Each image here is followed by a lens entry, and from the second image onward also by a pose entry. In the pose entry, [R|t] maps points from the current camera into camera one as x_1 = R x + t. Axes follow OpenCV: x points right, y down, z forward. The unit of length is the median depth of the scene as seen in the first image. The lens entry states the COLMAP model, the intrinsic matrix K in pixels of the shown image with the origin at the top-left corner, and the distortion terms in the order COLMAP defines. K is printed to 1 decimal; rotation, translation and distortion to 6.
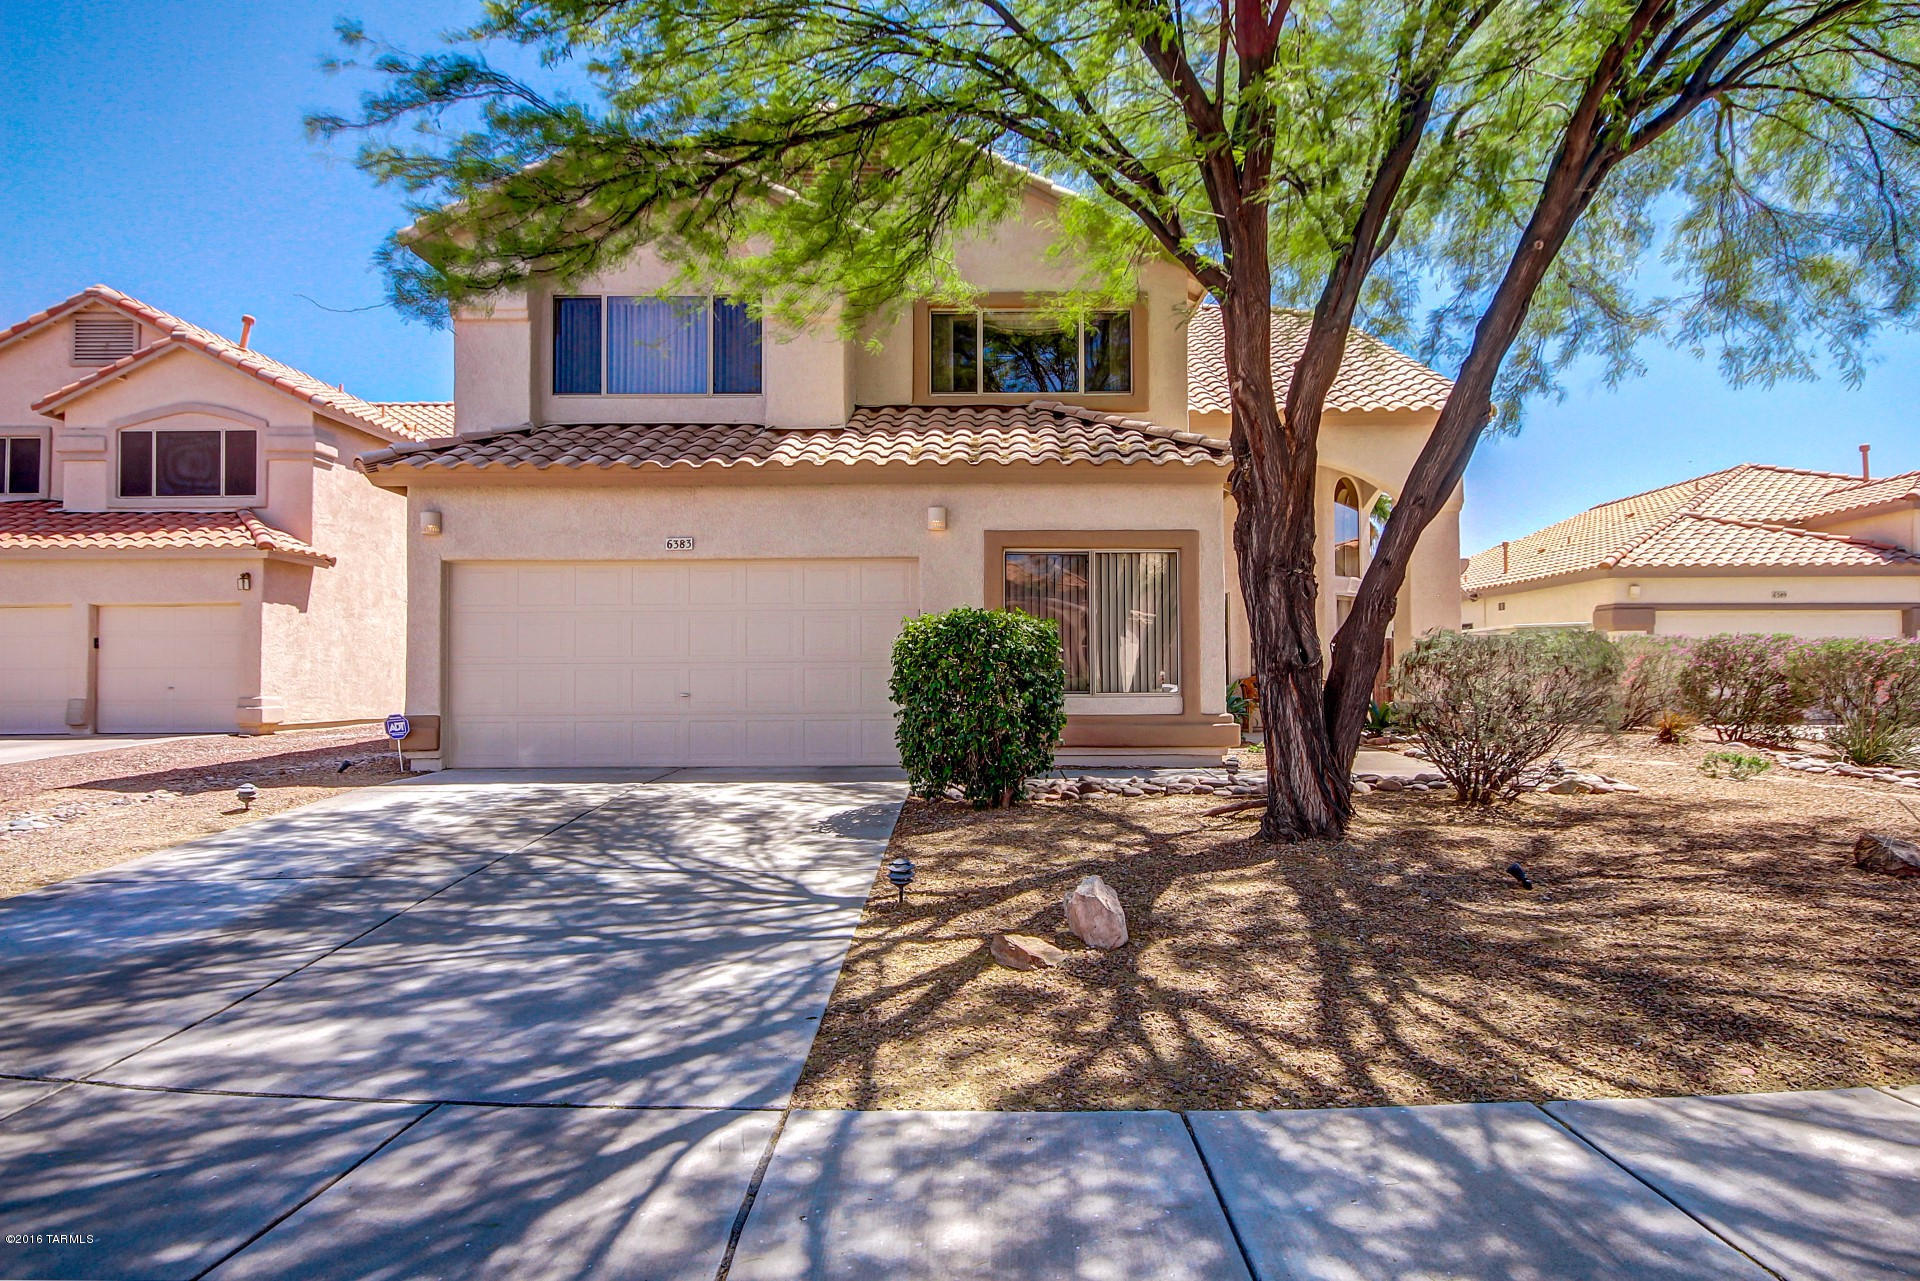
lens RADIAL K [[1103.1, 0, 960.0], [0, 1103.1, 640.5], [0, 0, 1]] dist [0.023338, 0.000286]
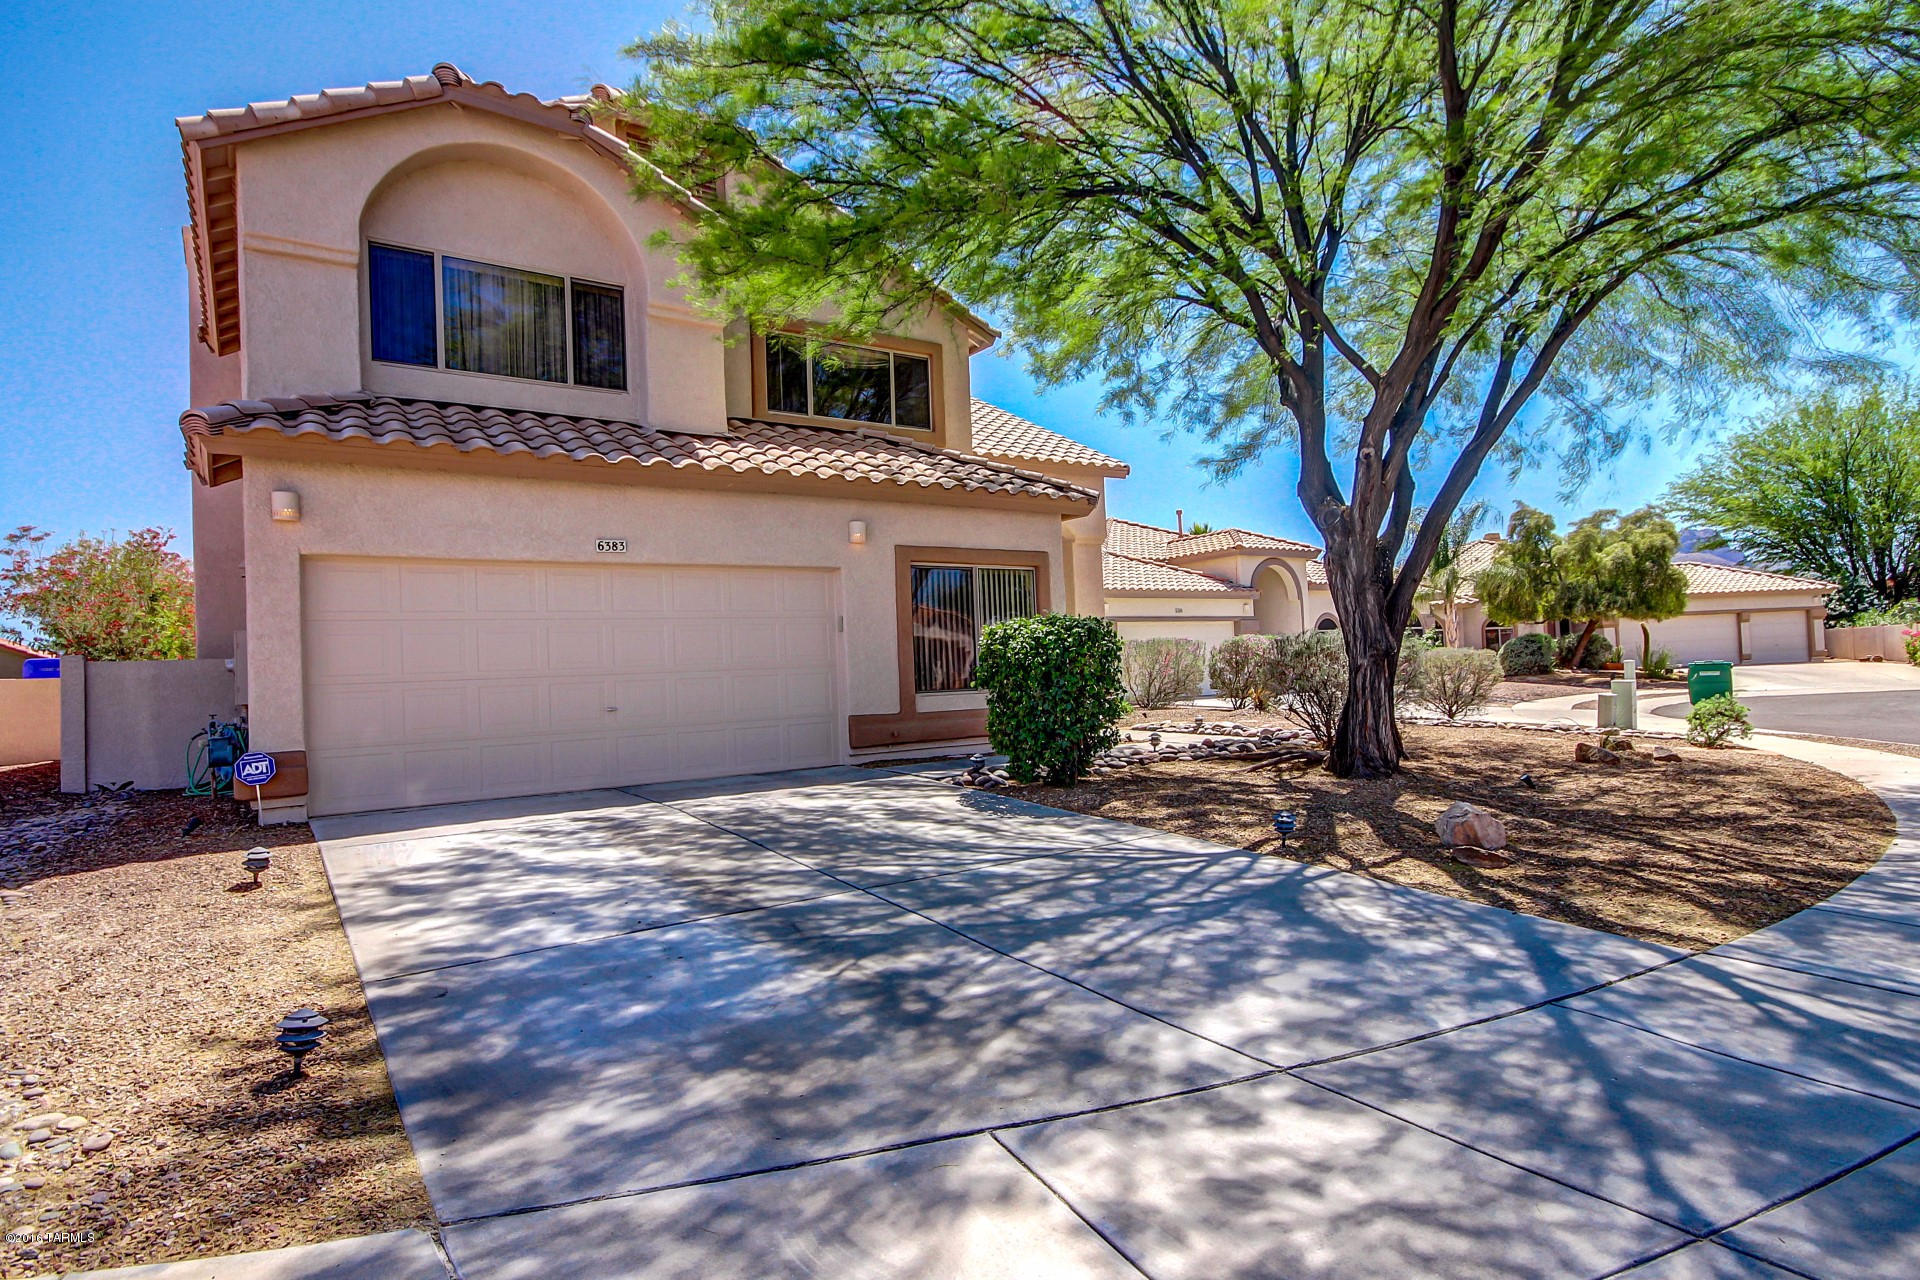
lens RADIAL K [[1023.7, 0, 960.0], [0, 1023.7, 640.0], [0, 0, 1]] dist [0.023529, -0.000066]
pose [[0.826932, -0.011100, 0.562192, -0.495570], [0.018398, 0.999804, -0.007321, 0.003223], [-0.562000, 0.016397, 0.826974, 0.123940]]
